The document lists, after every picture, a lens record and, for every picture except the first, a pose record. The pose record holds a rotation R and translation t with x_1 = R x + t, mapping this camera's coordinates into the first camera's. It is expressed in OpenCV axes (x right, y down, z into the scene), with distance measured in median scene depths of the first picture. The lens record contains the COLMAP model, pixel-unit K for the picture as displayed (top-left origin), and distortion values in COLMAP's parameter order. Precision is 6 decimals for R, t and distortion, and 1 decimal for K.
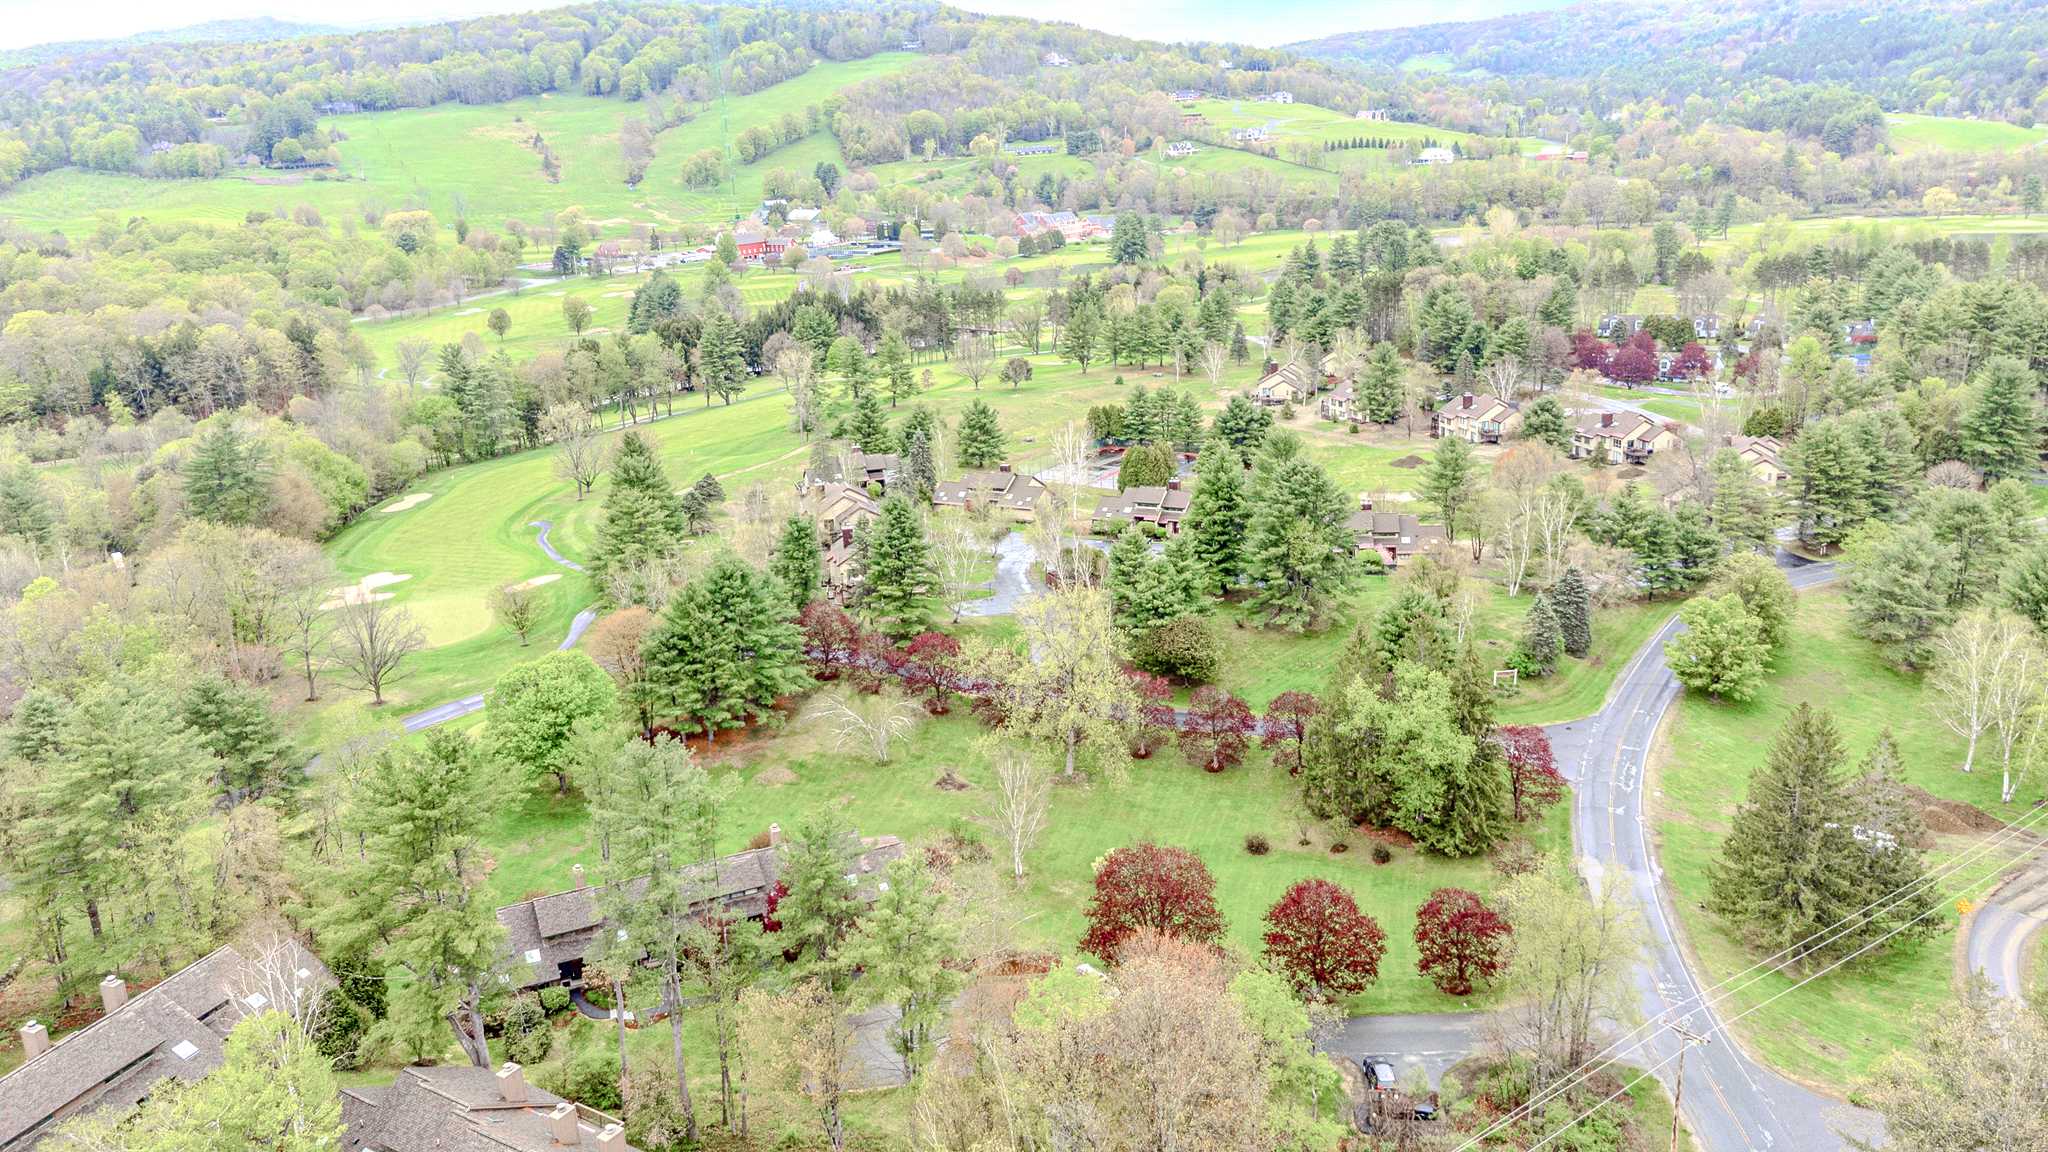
lens RADIAL K [[1521.9, 0, 1024.0], [0, 1521.9, 576.0], [0, 0, 1]] dist [0.046561, -0.000367]
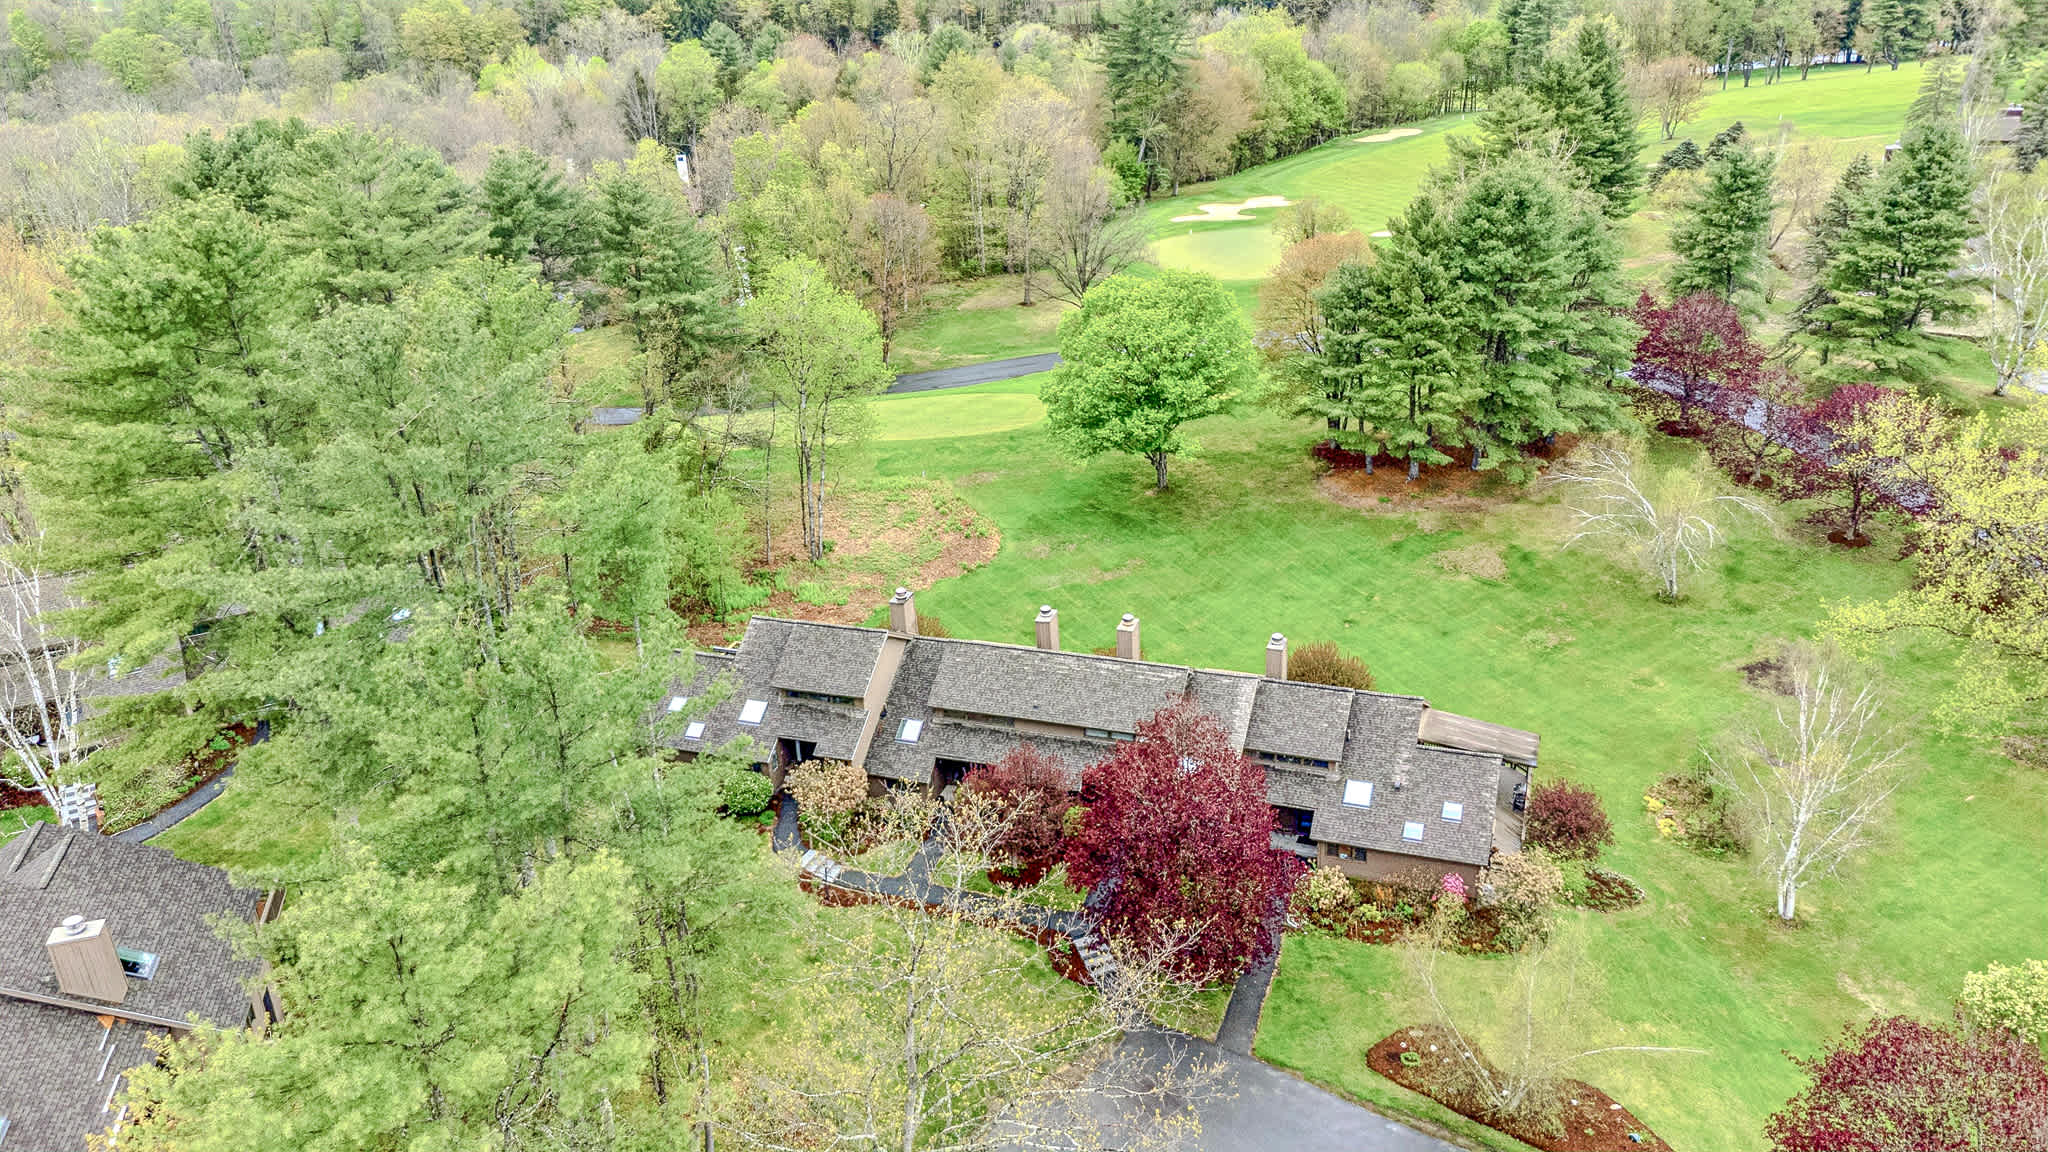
lens RADIAL K [[1521.9, 0, 1024.0], [0, 1521.9, 576.0], [0, 0, 1]] dist [0.046561, -0.000367]
pose [[0.730617, 0.299741, -0.613477, 0.068973], [-0.185530, 0.951836, 0.244104, 0.026355], [0.657097, -0.064528, 0.751039, 0.446866]]
